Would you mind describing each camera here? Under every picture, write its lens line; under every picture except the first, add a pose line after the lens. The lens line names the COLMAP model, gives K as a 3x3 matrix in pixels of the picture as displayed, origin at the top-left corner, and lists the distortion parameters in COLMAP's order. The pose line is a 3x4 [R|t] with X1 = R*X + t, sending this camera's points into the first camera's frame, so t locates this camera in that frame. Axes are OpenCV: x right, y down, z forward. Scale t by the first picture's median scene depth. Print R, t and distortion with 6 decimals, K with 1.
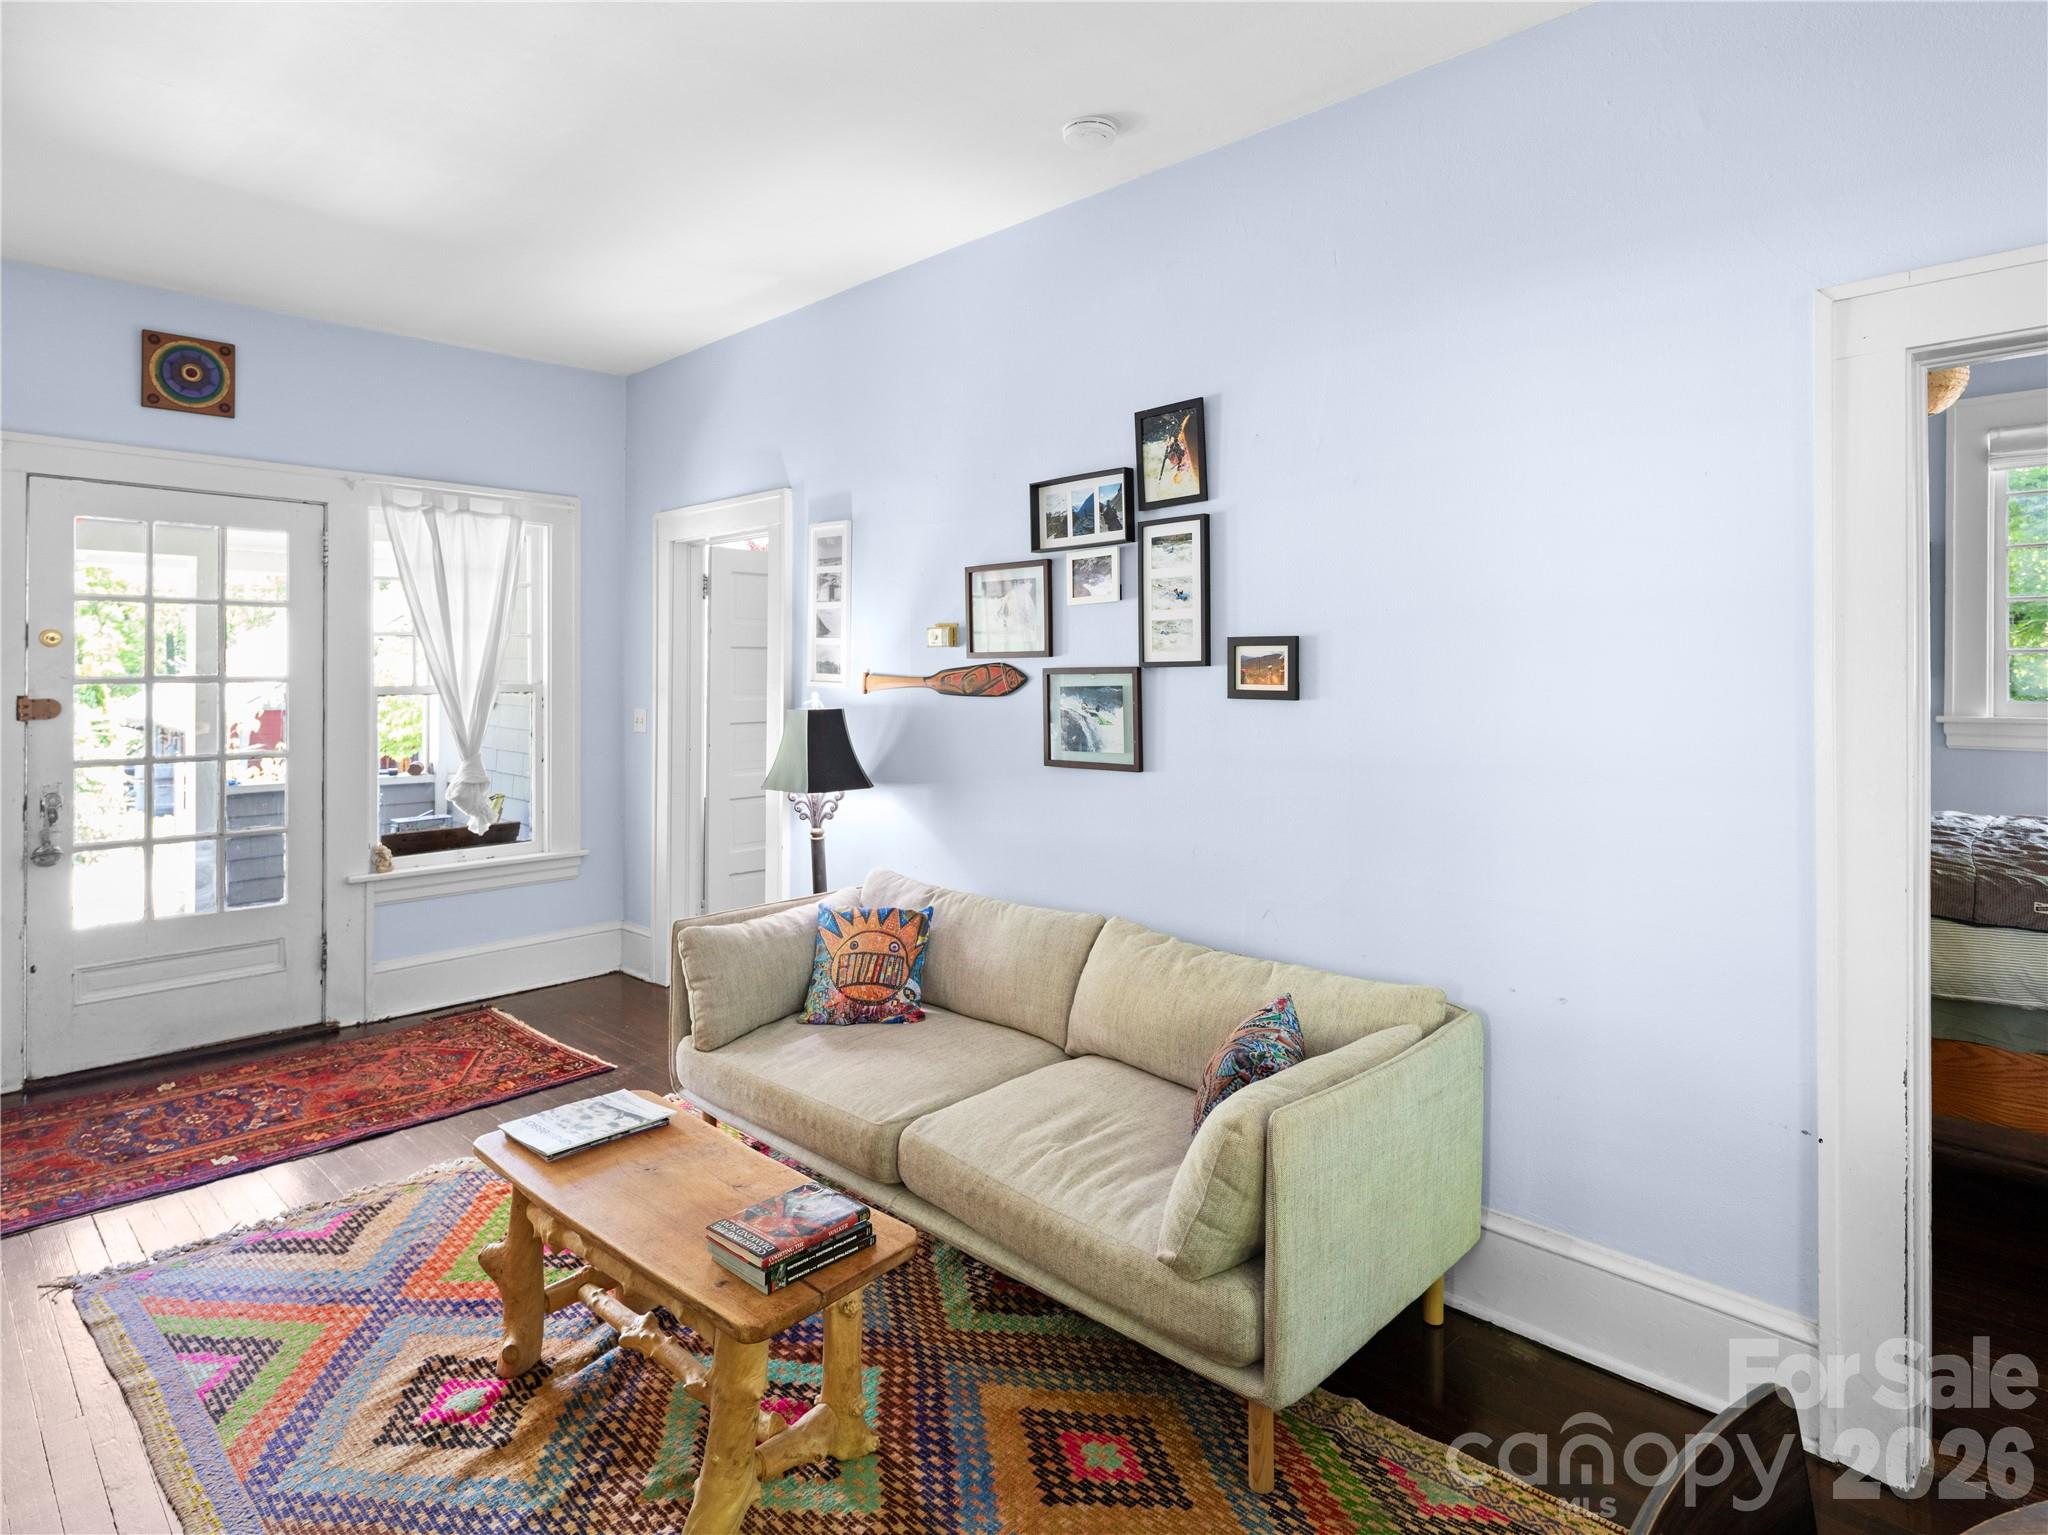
lens RADIAL K [[1133.0, 0, 1034.3], [0, 1133.0, 664.0], [0, 0, 1]] dist [-0.000980, -0.000300]
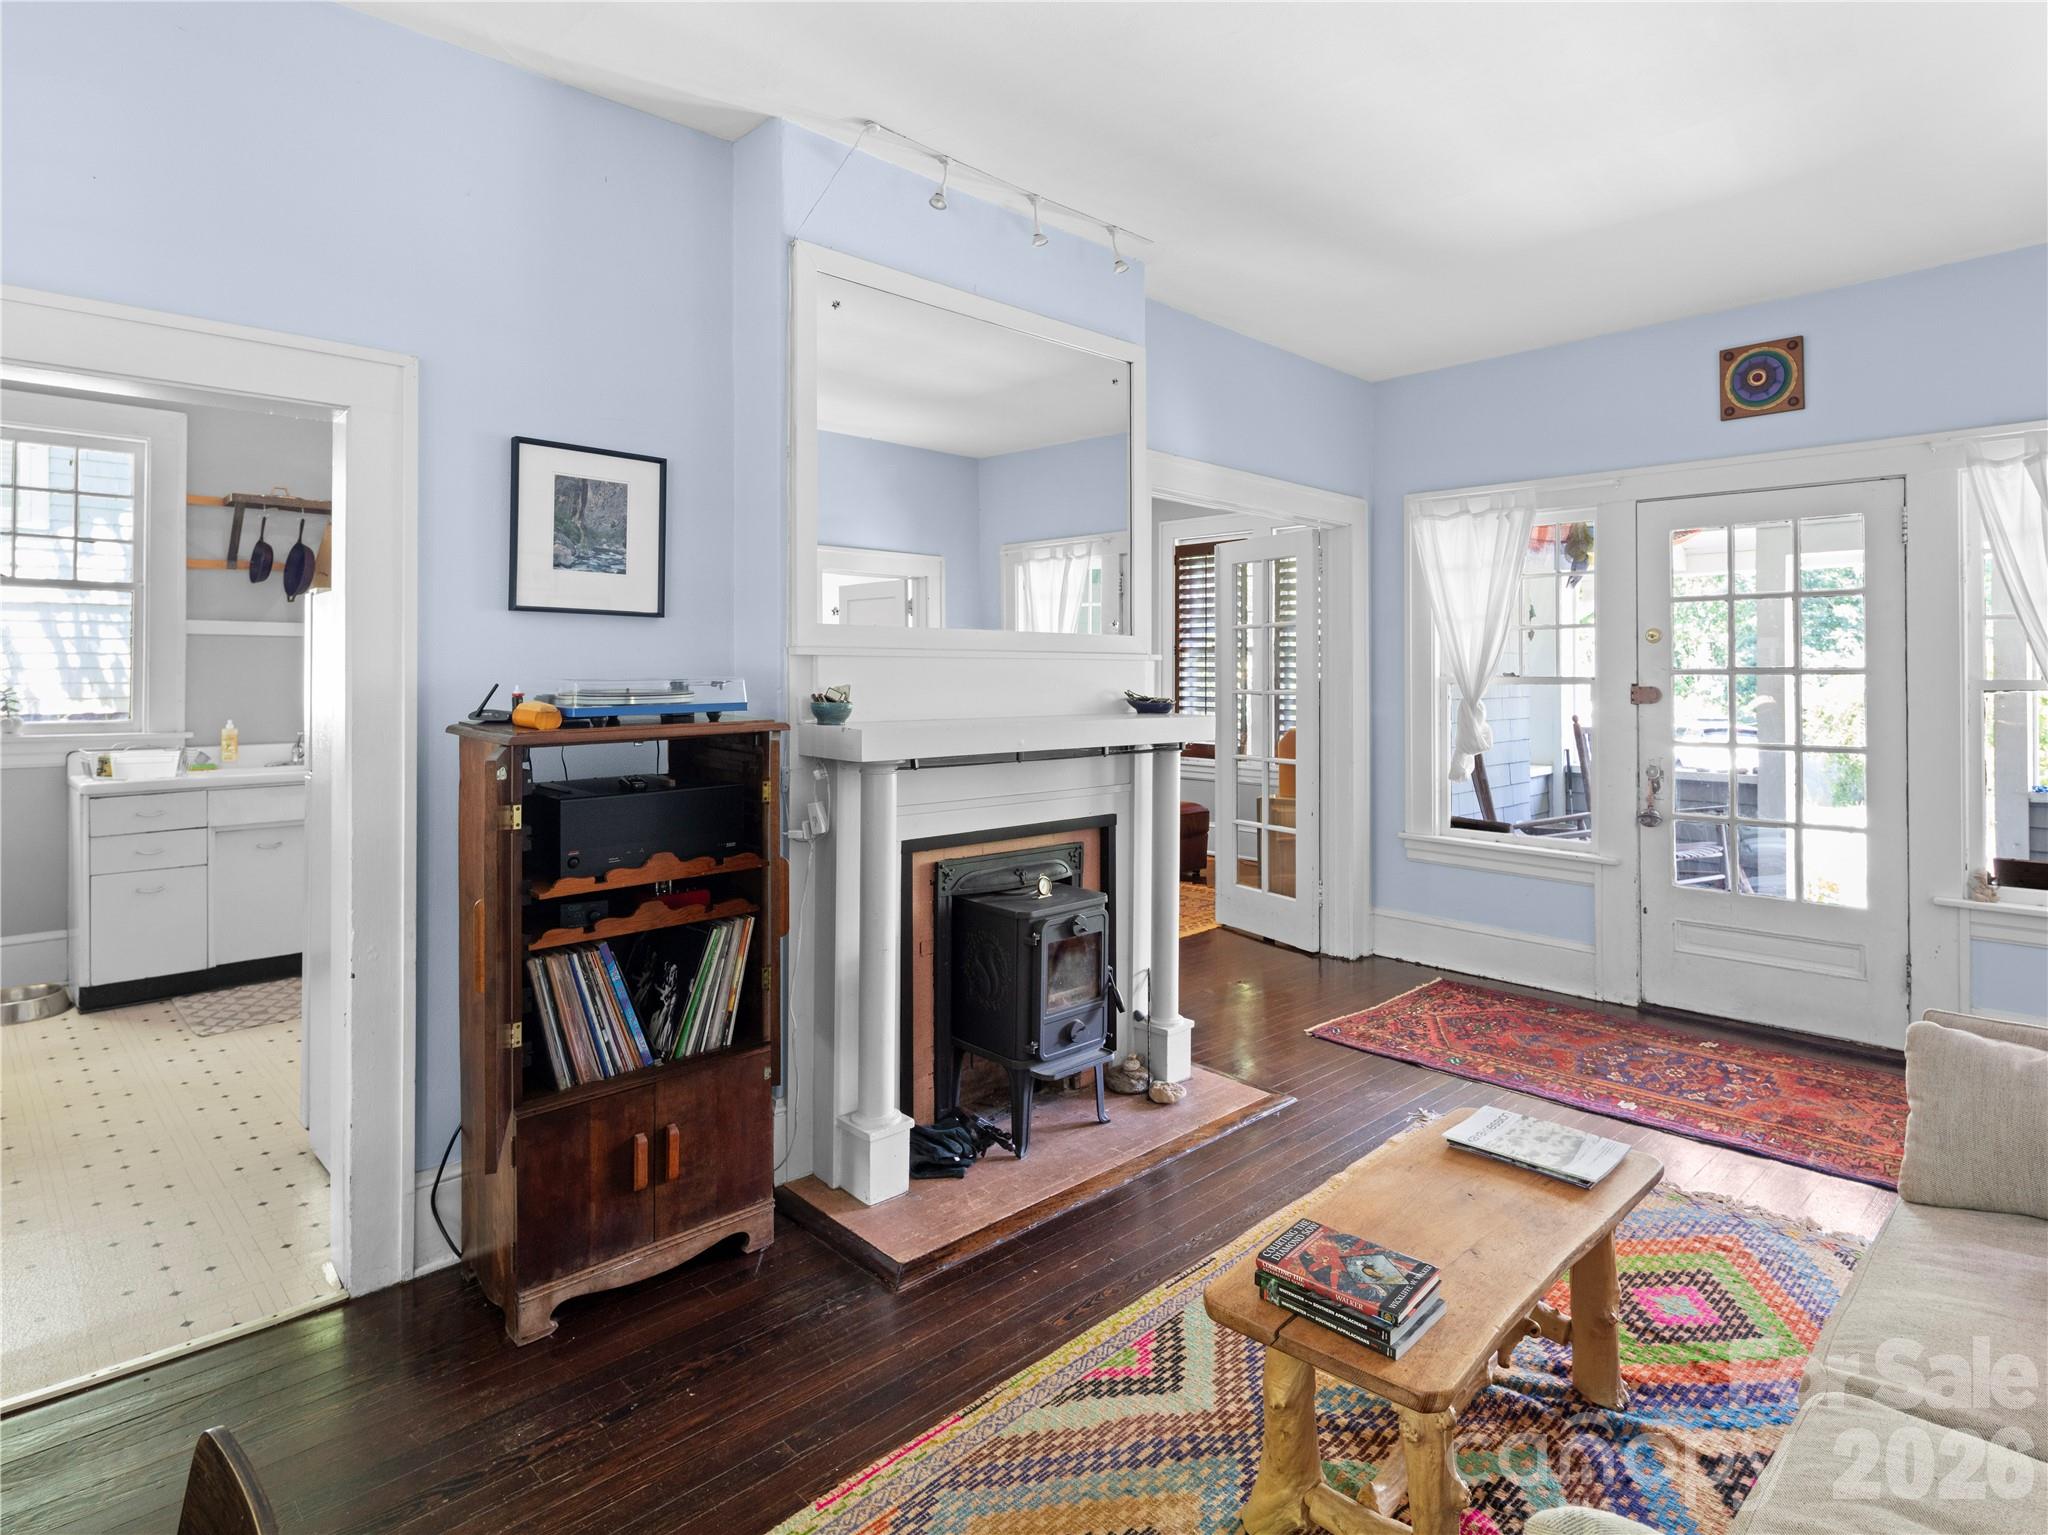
lens RADIAL K [[1133.0, 0, 1034.3], [0, 1133.0, 664.0], [0, 0, 1]] dist [-0.000980, -0.000300]
pose [[-0.031691, -0.005644, -0.999482, 0.395113], [0.007395, 0.999955, -0.005881, 0.010592], [0.999470, -0.007578, -0.031648, 0.449034]]
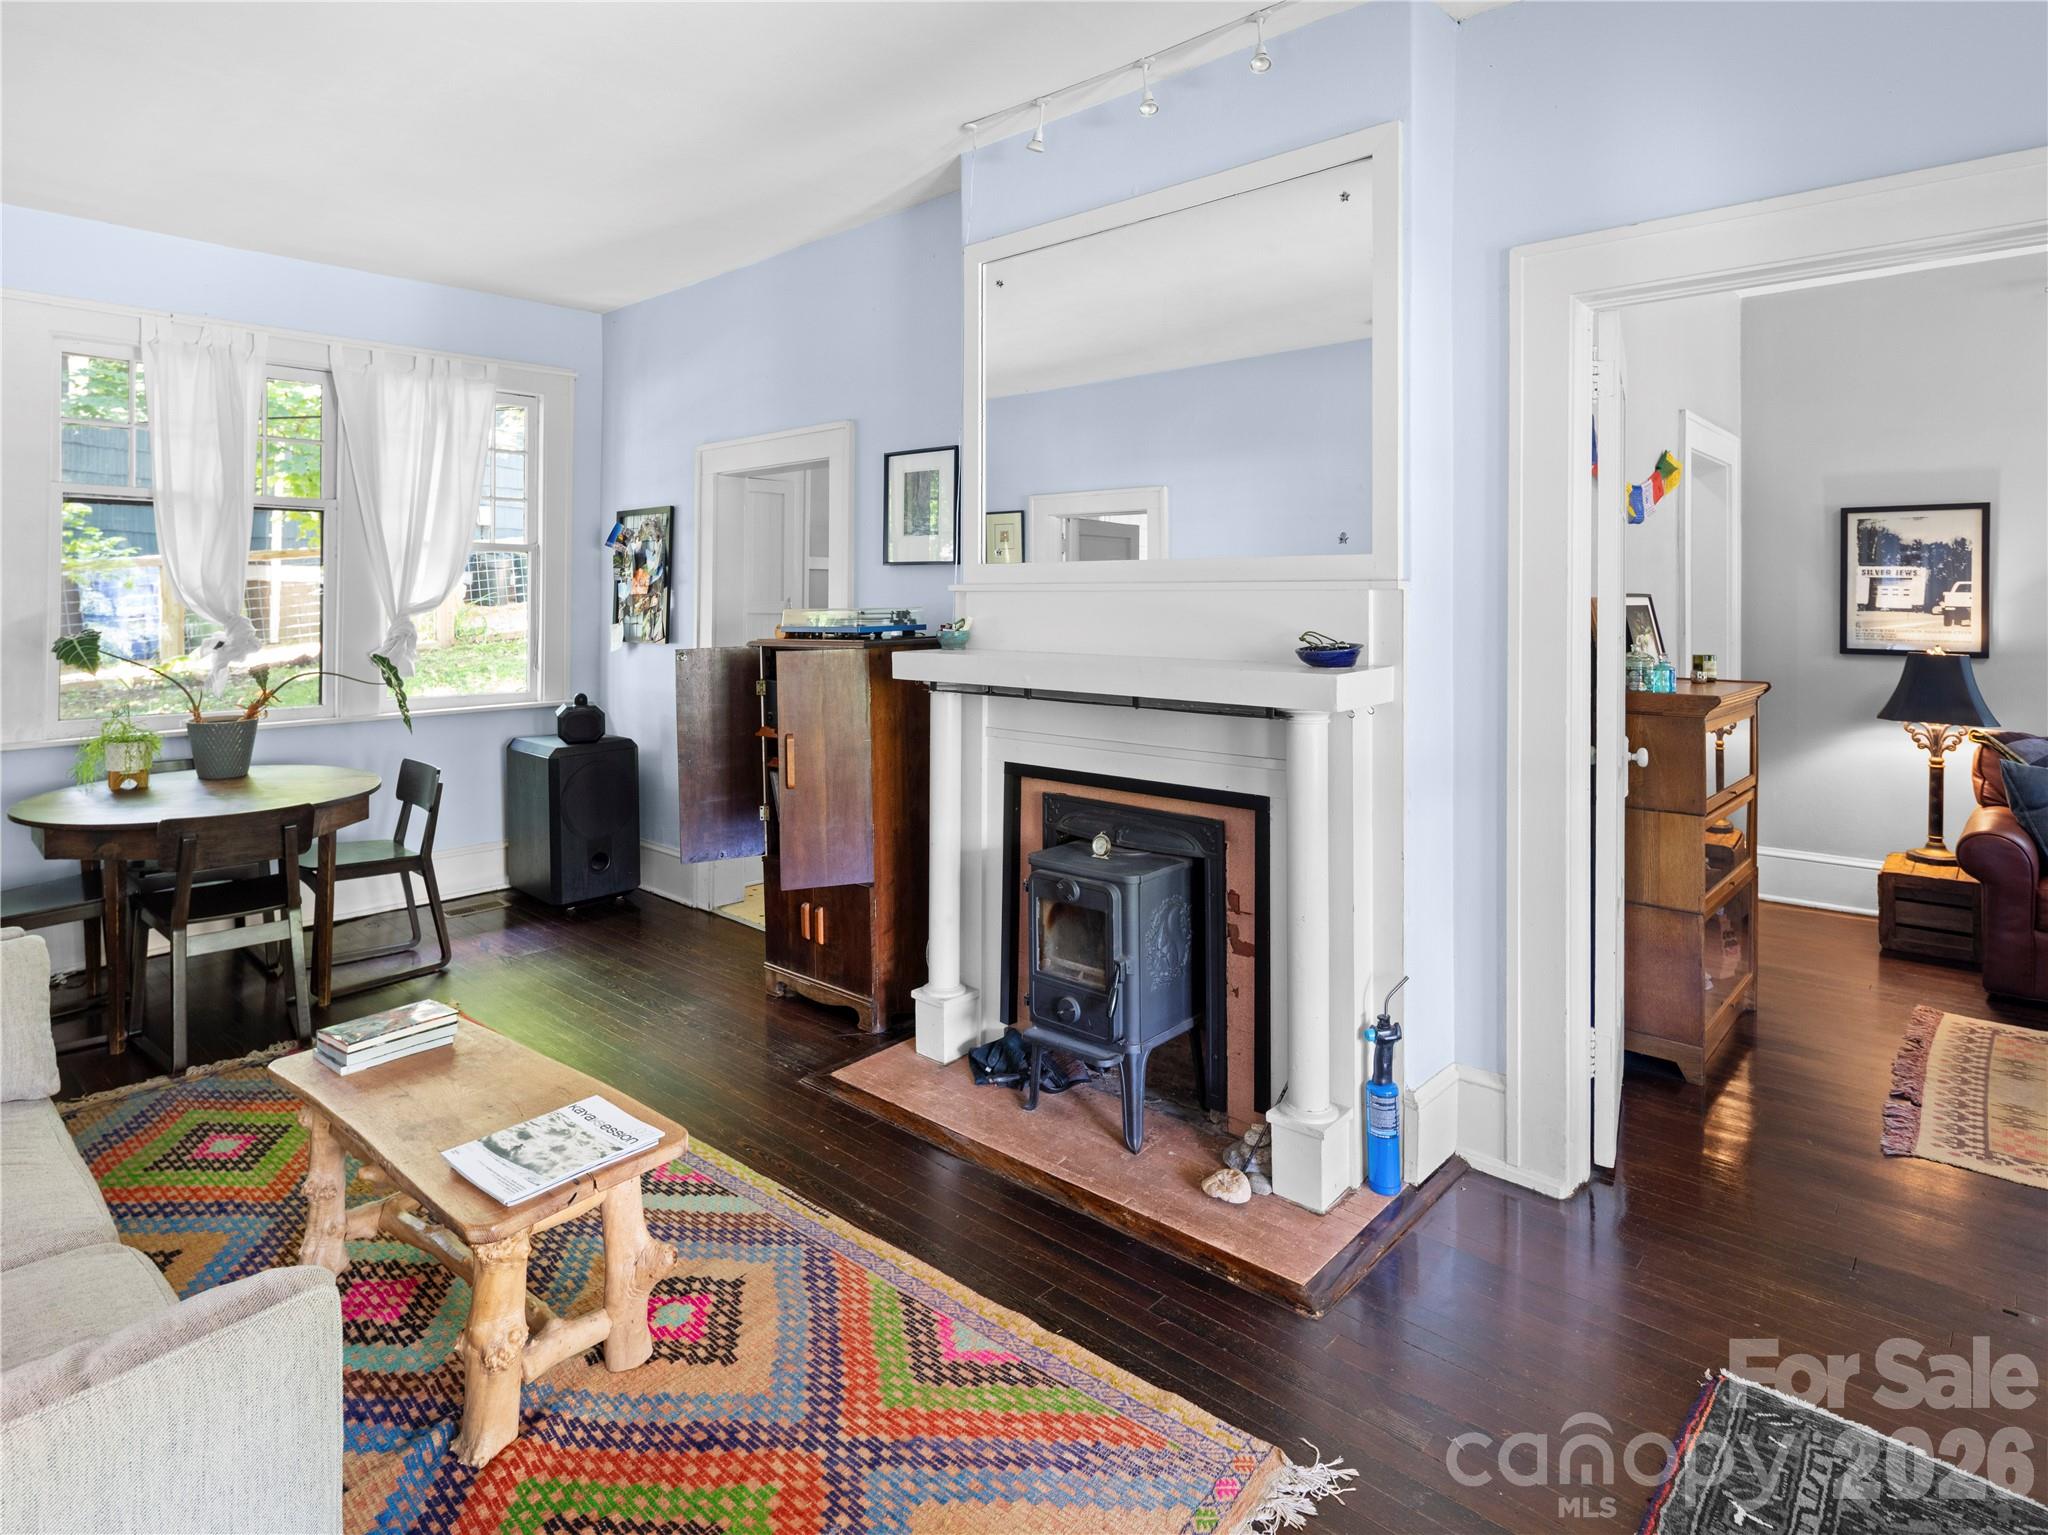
lens RADIAL K [[1138.3, 0, 1008.2], [0, 1138.3, 597.4], [0, 0, 1]] dist [0.001130, 0.000844]
pose [[-0.999645, -0.002473, -0.026545, -0.501017], [-0.002160, 0.999928, -0.011795, 0.015253], [0.026572, -0.011734, -0.999578, 1.317682]]
